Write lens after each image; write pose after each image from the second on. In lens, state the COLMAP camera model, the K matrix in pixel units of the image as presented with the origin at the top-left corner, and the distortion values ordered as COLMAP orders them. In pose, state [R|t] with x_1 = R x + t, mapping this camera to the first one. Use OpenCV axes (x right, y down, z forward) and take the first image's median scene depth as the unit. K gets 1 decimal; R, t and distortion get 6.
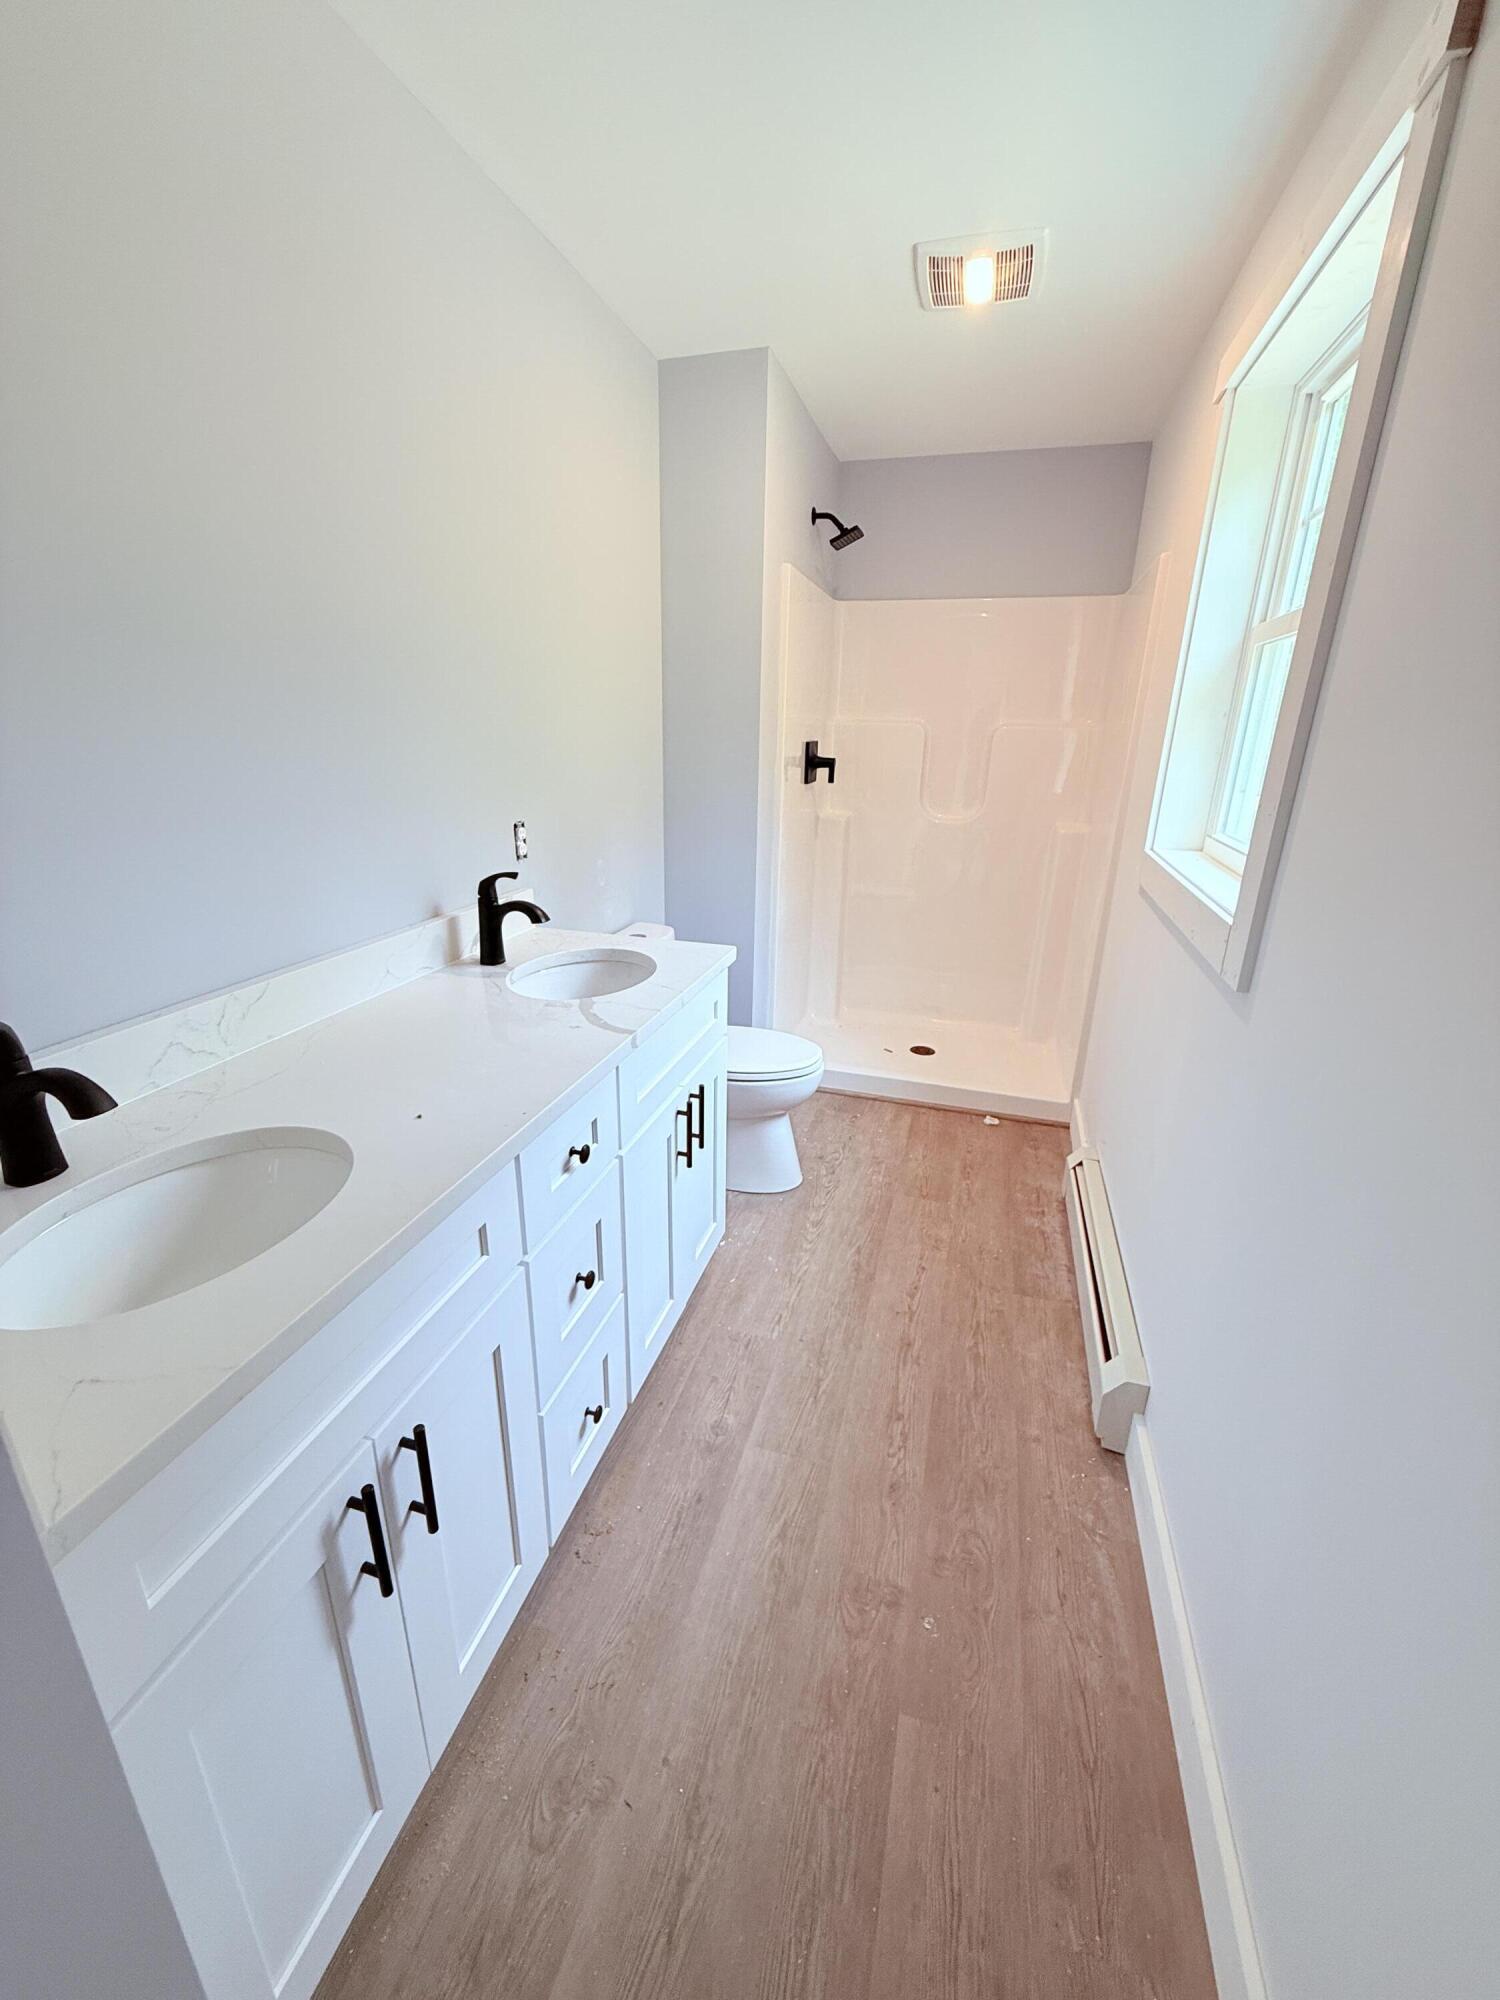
lens RADIAL K [[803.6, 0, 755.9], [0, 803.6, 996.5], [0, 0, 1]] dist [-0.001232, -0.000224]
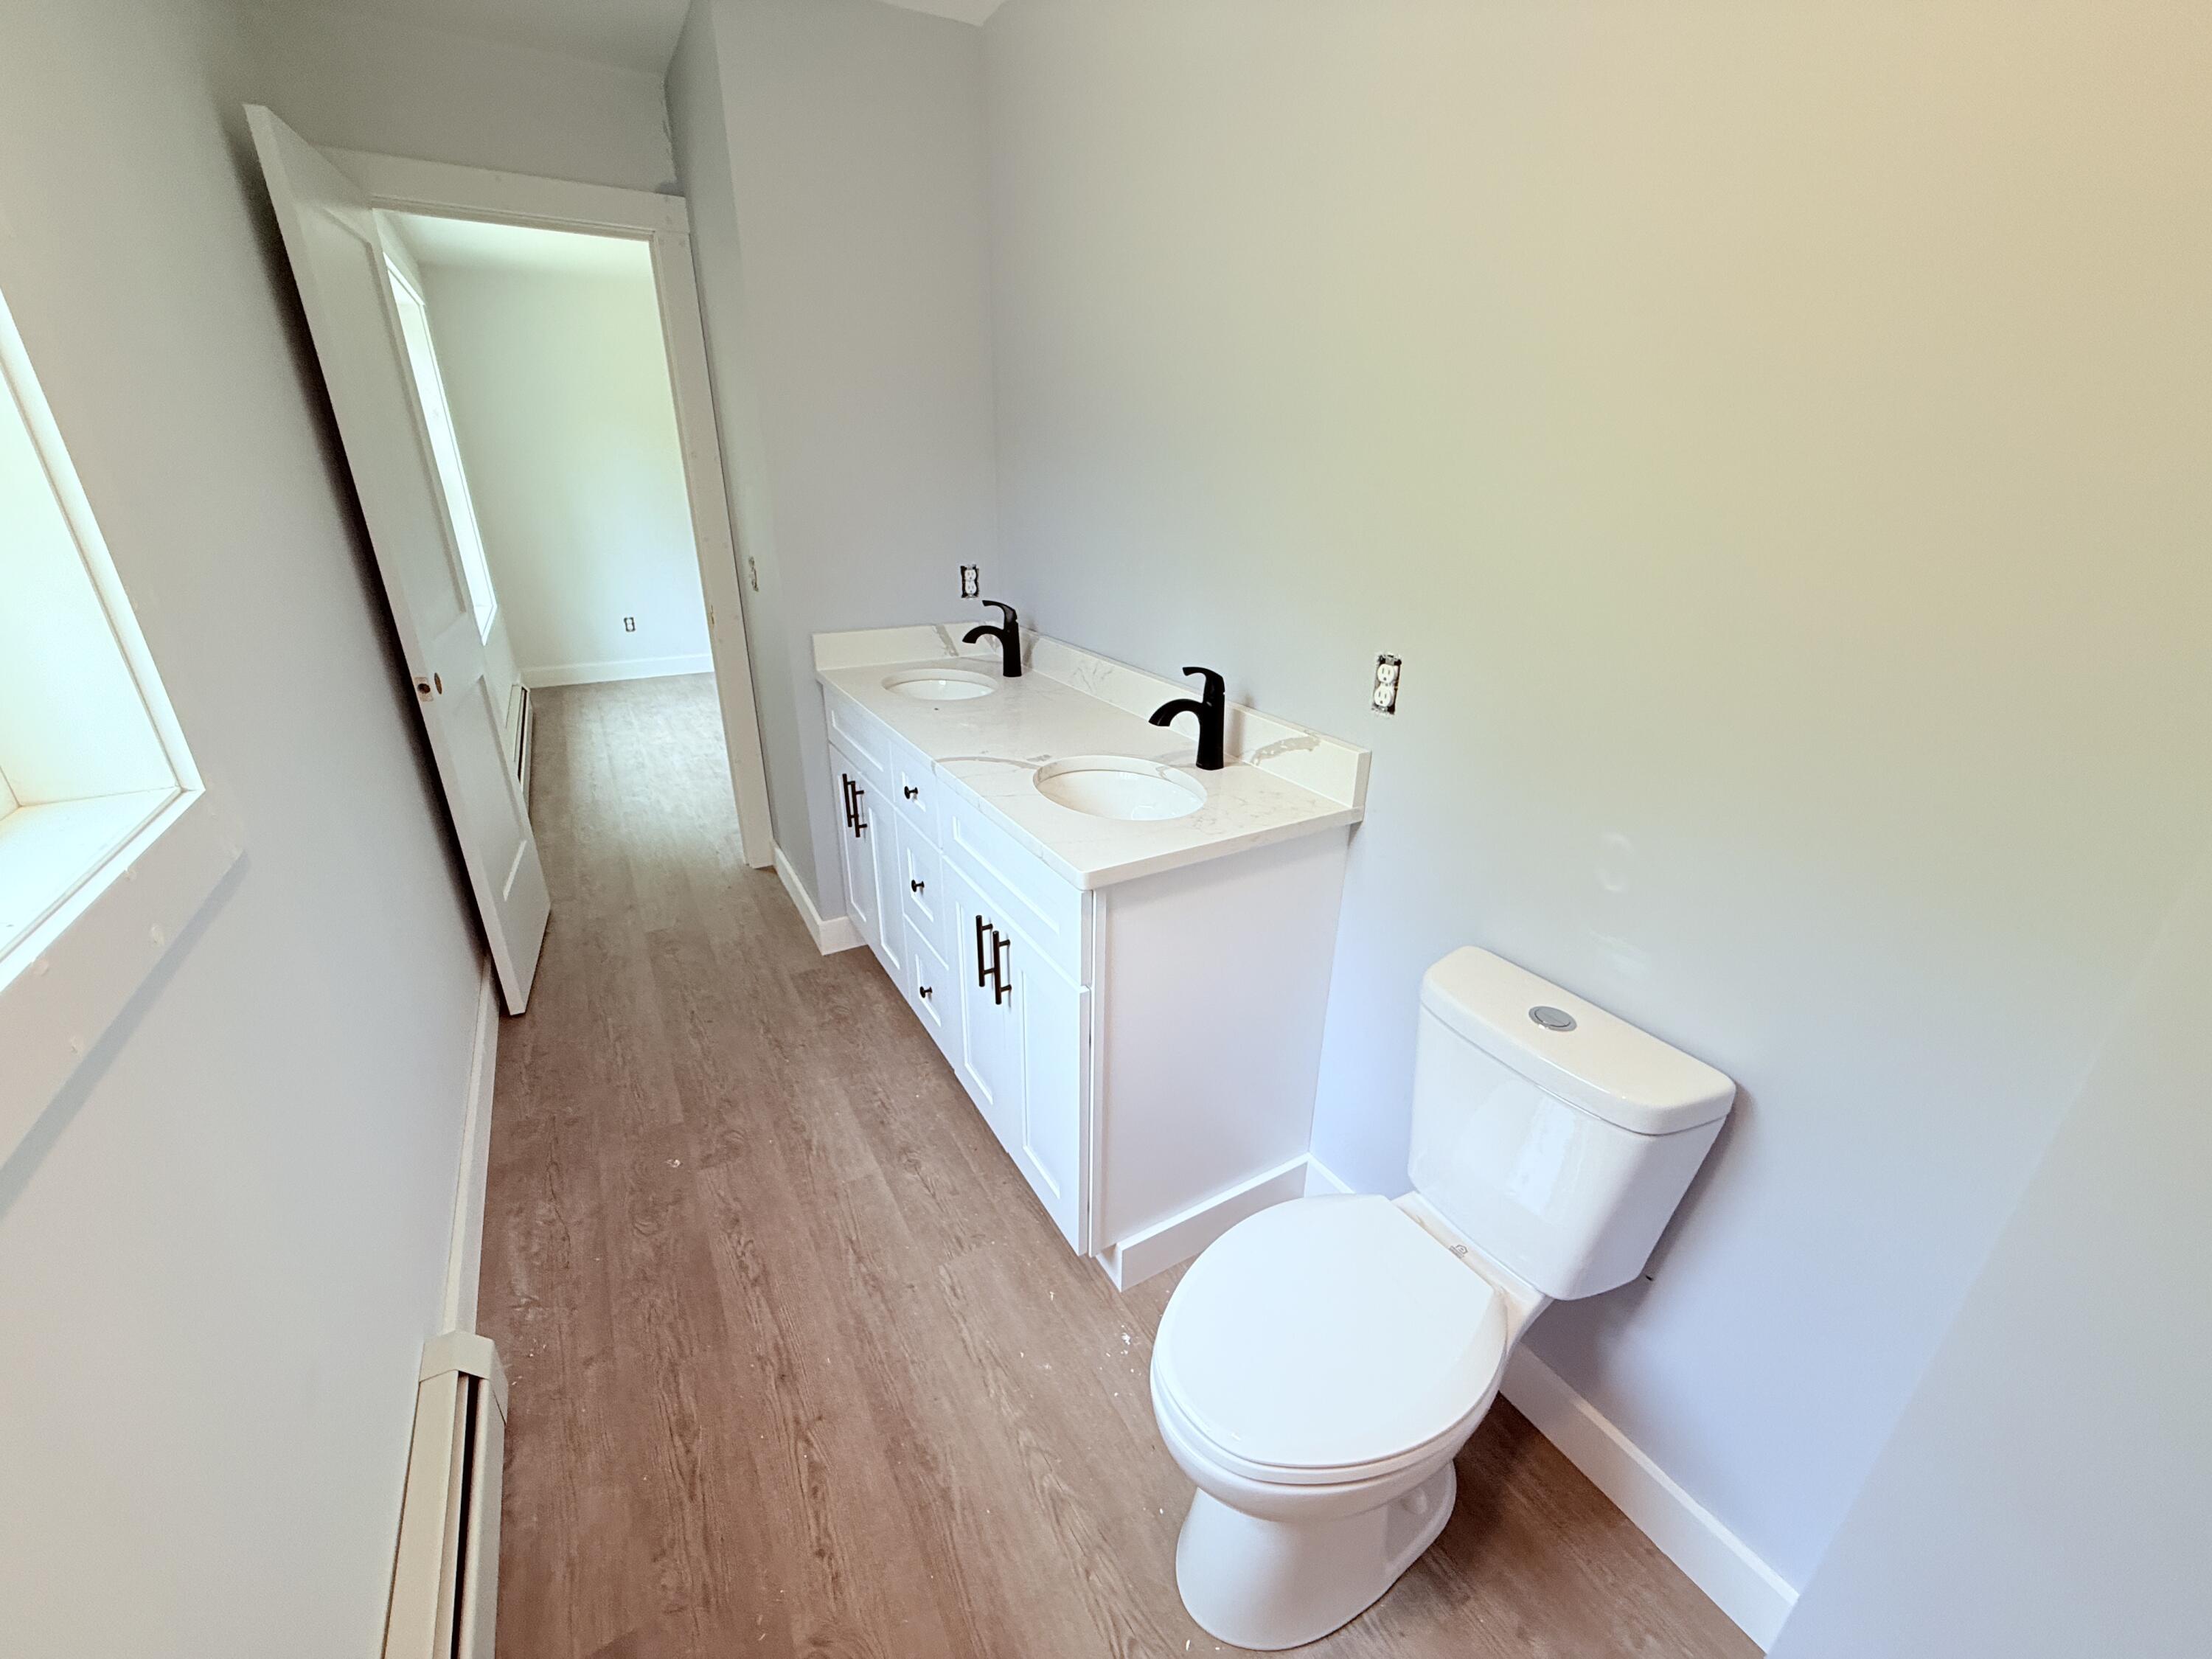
lens RADIAL K [[888.8, 0, 1109.7], [0, 888.8, 872.3], [0, 0, 1]] dist [-0.001232, -0.000224]
pose [[-0.692684, 0.270513, -0.668589, 0.436767], [-0.260861, 0.770275, 0.581917, -0.491719], [0.672413, 0.577494, -0.462991, 1.439747]]
